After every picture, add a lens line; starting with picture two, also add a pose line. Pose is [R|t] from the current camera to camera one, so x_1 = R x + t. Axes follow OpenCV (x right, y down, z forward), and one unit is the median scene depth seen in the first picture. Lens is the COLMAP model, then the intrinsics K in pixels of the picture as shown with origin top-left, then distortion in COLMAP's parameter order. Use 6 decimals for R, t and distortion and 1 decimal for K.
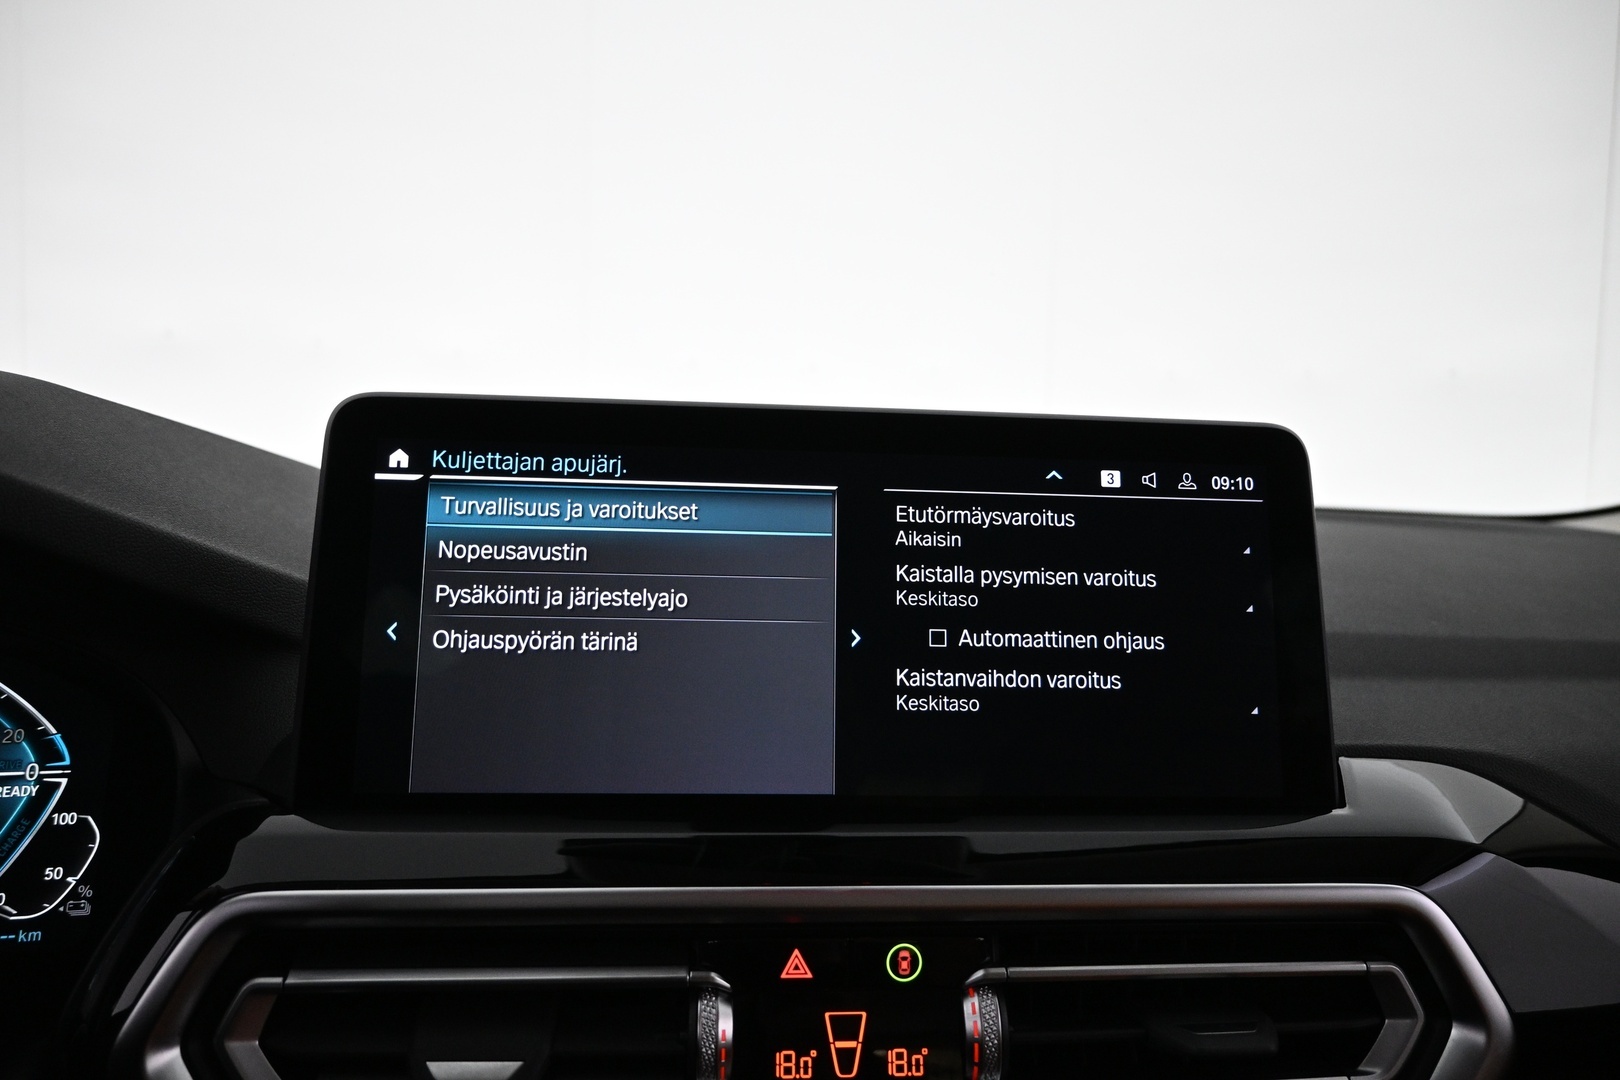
lens RADIAL K [[1084.7, 0, 814.3], [0, 1084.7, 546.1], [0, 0, 1]] dist [0.001352, -0.004301]
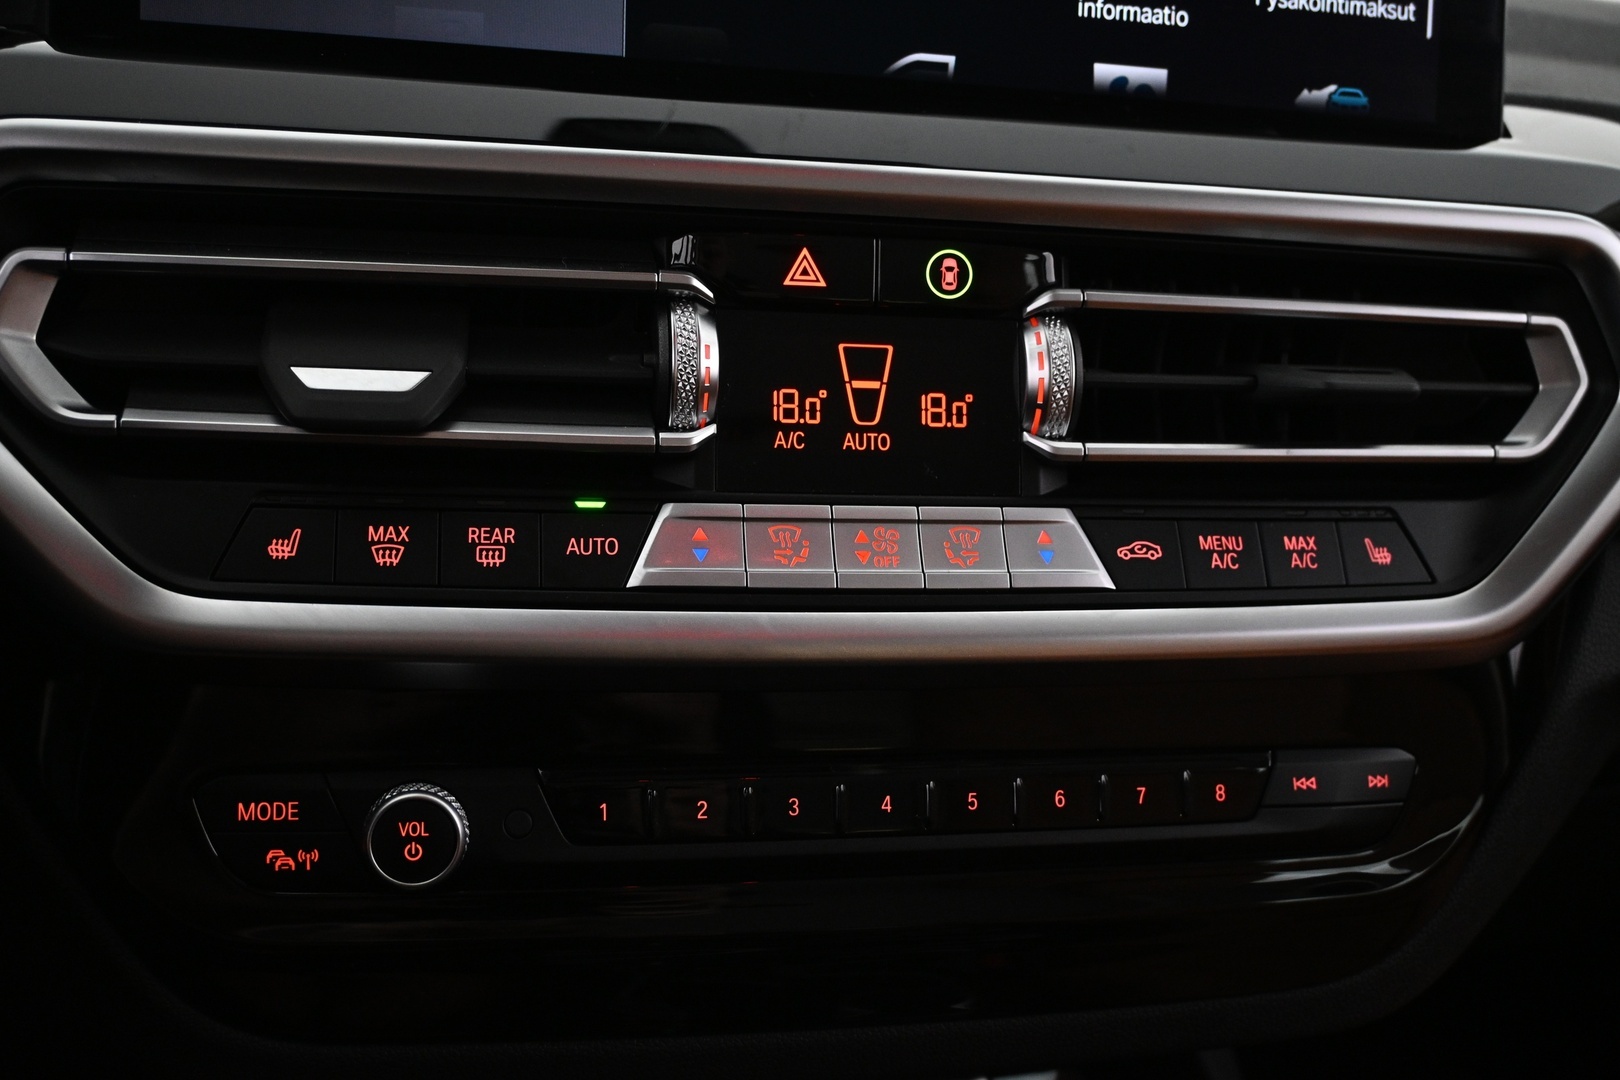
lens RADIAL K [[1507.9, 0, 812.6], [0, 1507.9, 548.1], [0, 0, 1]] dist [-0.008009, 0.000000]
pose [[0.992480, 0.007017, 0.122206, -0.130816], [-0.032624, 0.977408, 0.208829, 0.351782], [-0.117980, -0.211245, 0.970287, -0.017013]]
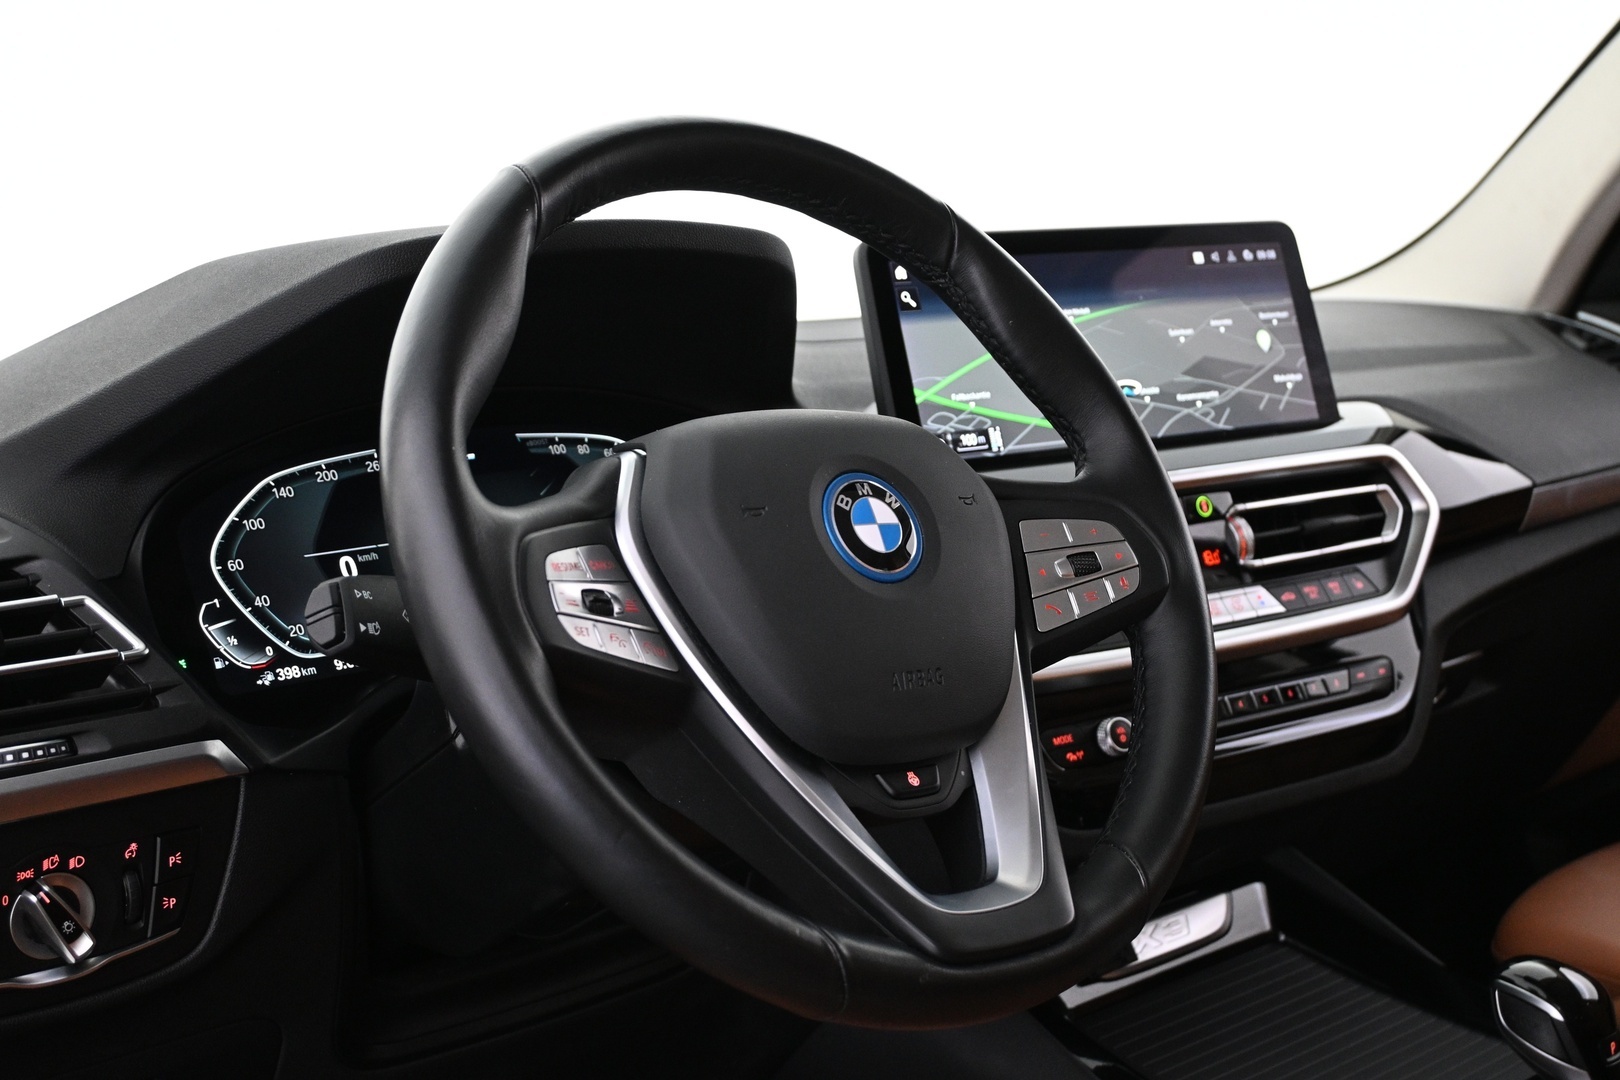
lens RADIAL K [[2174.3, 0, 809.1], [0, 2174.3, 537.7], [0, 0, 1]] dist [-0.023596, 0.000000]
pose [[0.870812, -0.136137, 0.472391, -2.350597], [0.137116, 0.990020, 0.032549, 0.214555], [-0.472108, 0.036428, 0.880788, -2.063123]]
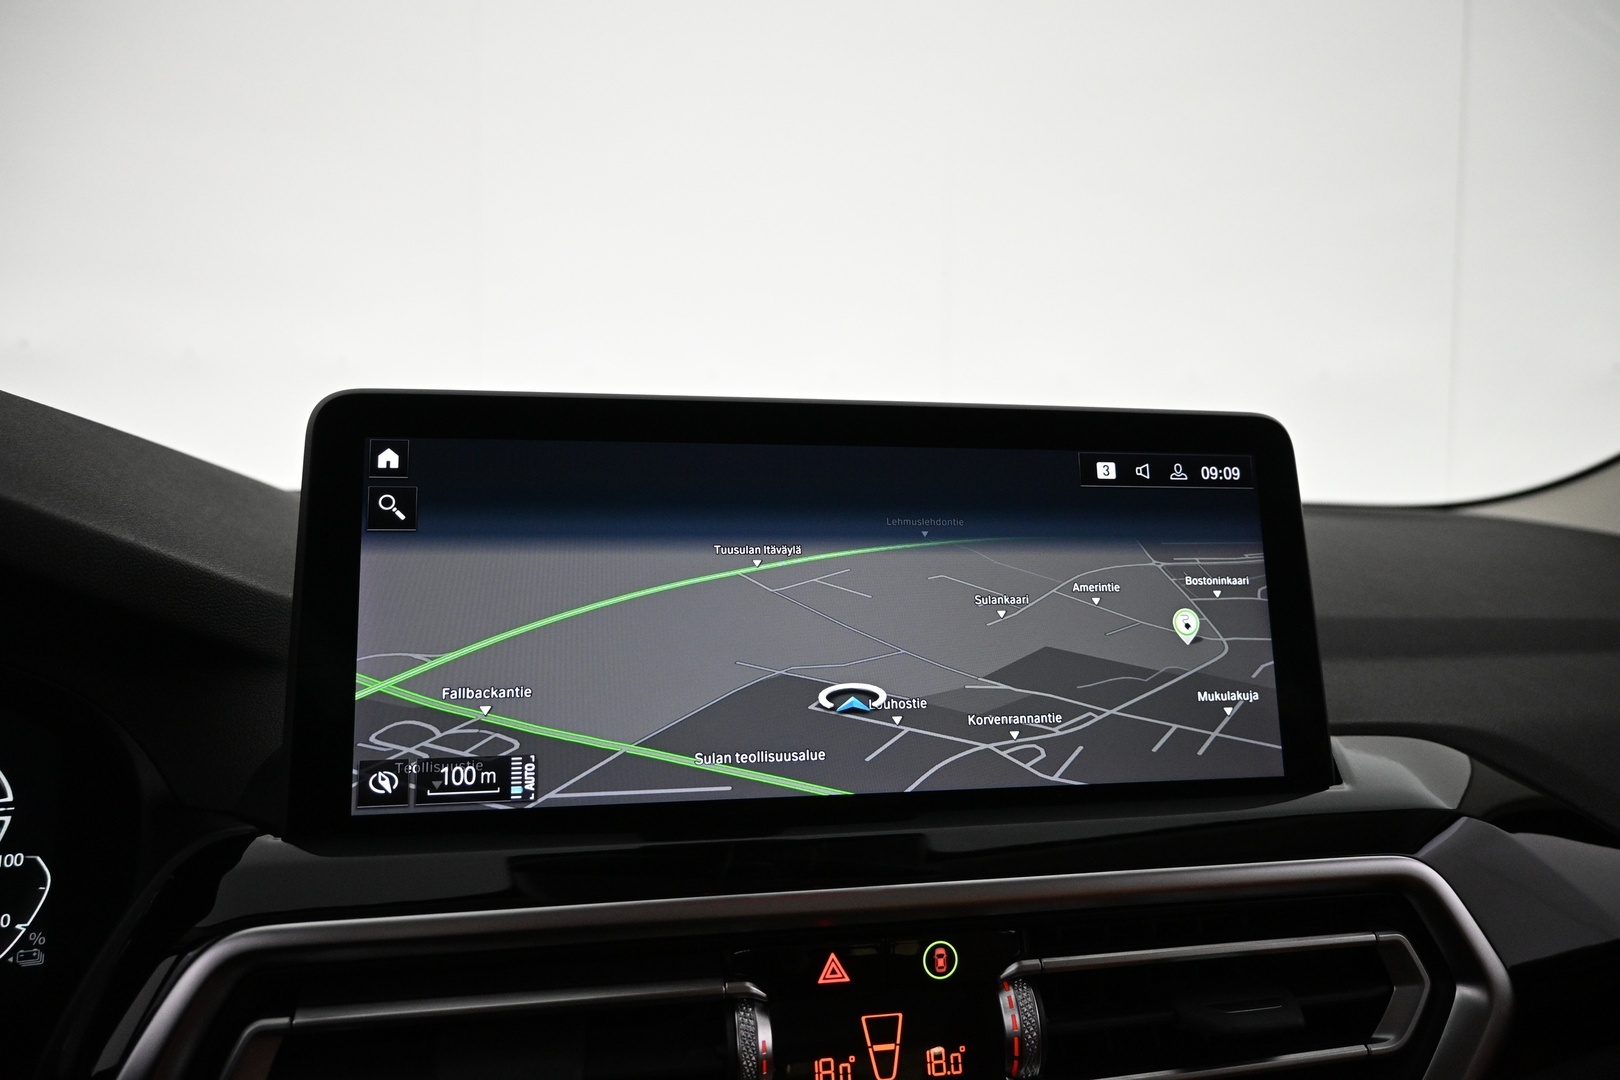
lens RADIAL K [[1084.7, 0, 810.6], [0, 1084.7, 544.6], [0, 0, 1]] dist [0.001352, -0.004301]
pose [[0.994564, -0.023079, 0.101540, -0.125029], [0.023800, 0.999699, -0.005890, 0.008684], [-0.101373, 0.008275, 0.994814, 0.026385]]
